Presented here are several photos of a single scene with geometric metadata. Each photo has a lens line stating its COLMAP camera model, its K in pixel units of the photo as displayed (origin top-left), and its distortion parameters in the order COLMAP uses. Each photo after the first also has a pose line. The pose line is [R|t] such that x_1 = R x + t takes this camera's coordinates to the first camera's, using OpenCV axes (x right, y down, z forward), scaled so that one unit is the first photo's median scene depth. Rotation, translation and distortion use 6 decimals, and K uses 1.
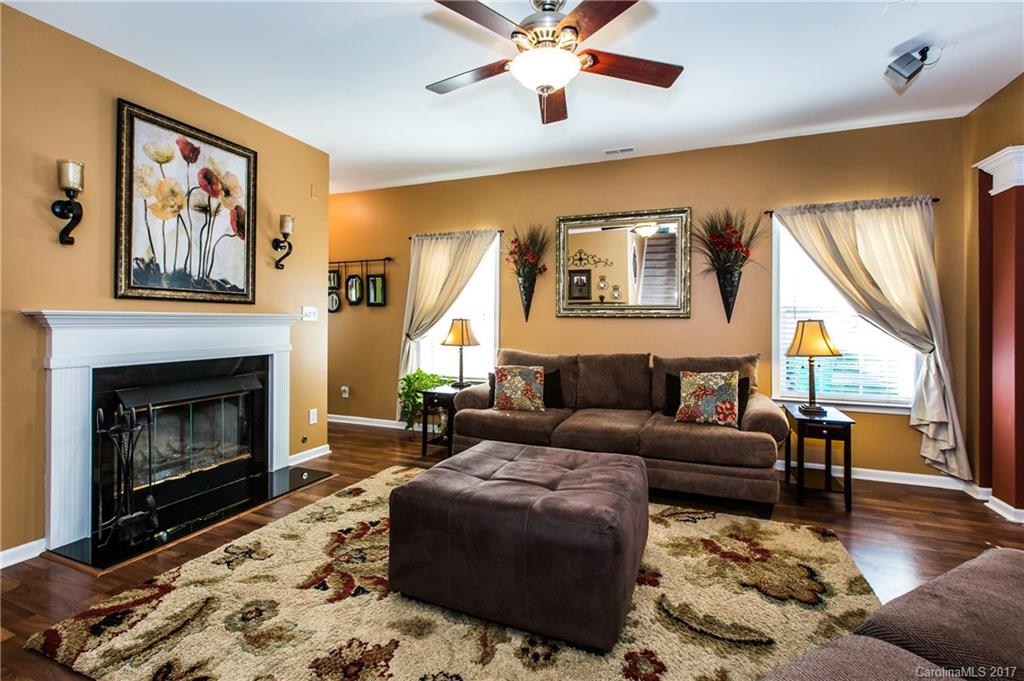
lens RADIAL K [[464.2, 0, 507.5], [0, 464.2, 320.6], [0, 0, 1]] dist [-0.000179, -0.000387]
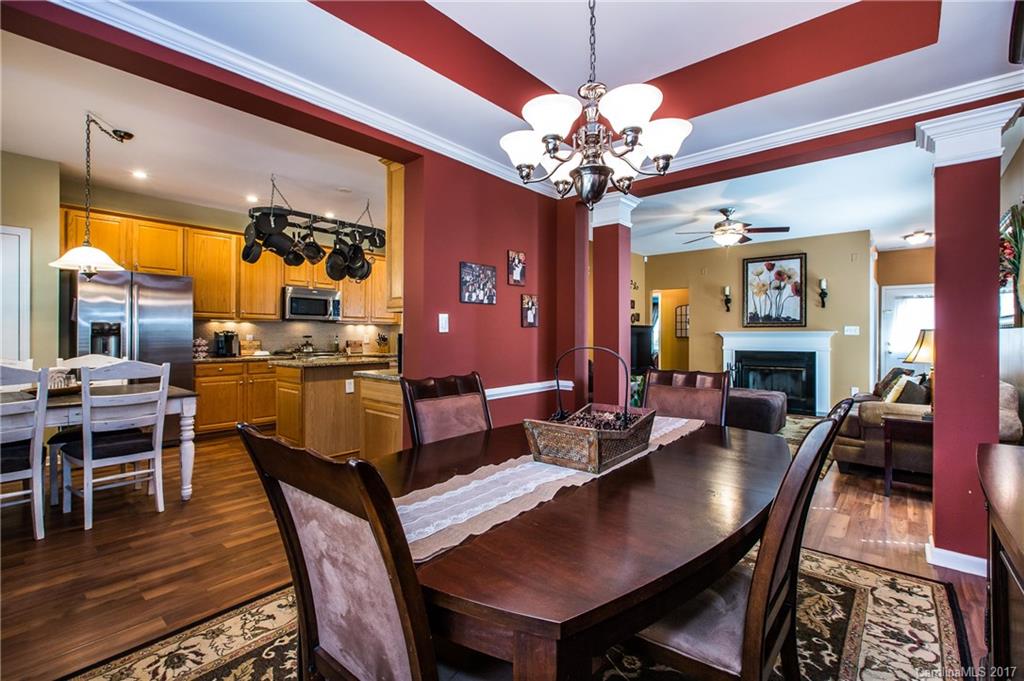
lens RADIAL K [[457.9, 0, 517.4], [0, 457.9, 335.6], [0, 0, 1]] dist [-0.002487, -0.000316]
pose [[-0.305784, -0.007144, -0.952074, 2.193790], [-0.003258, 0.999974, -0.006457, 0.025227], [0.952095, 0.001128, -0.305799, 0.495698]]
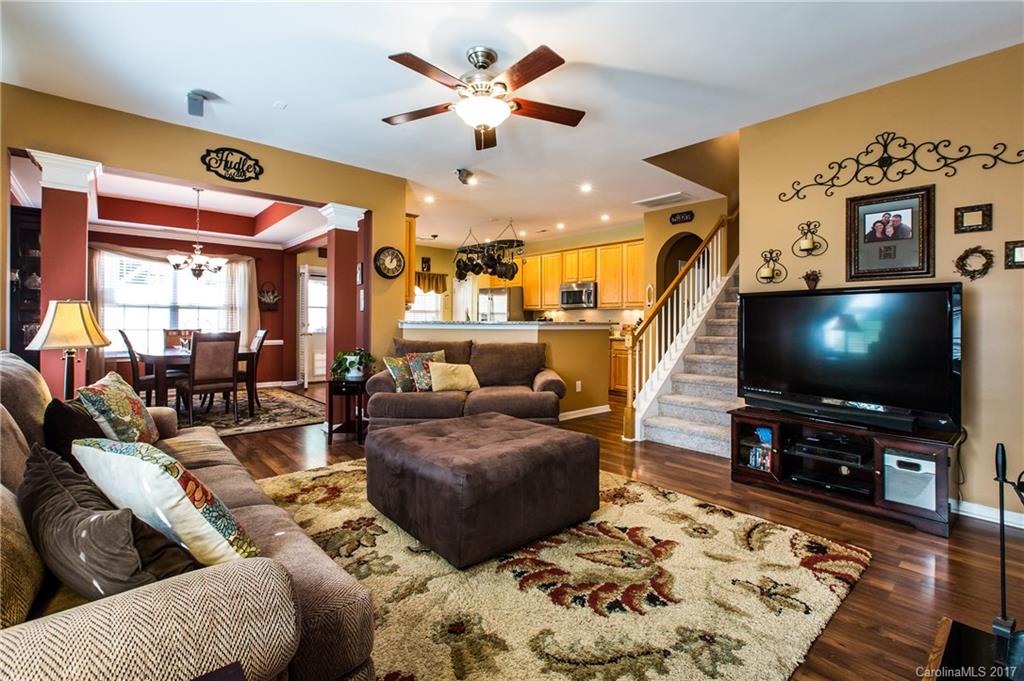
lens RADIAL K [[464.2, 0, 507.5], [0, 464.2, 320.6], [0, 0, 1]] dist [-0.000179, -0.000387]
pose [[-0.894363, -0.010857, 0.447211, -0.418380], [-0.012299, 0.999924, -0.000321, 0.024917], [-0.447173, -0.005787, -0.894429, 1.585128]]
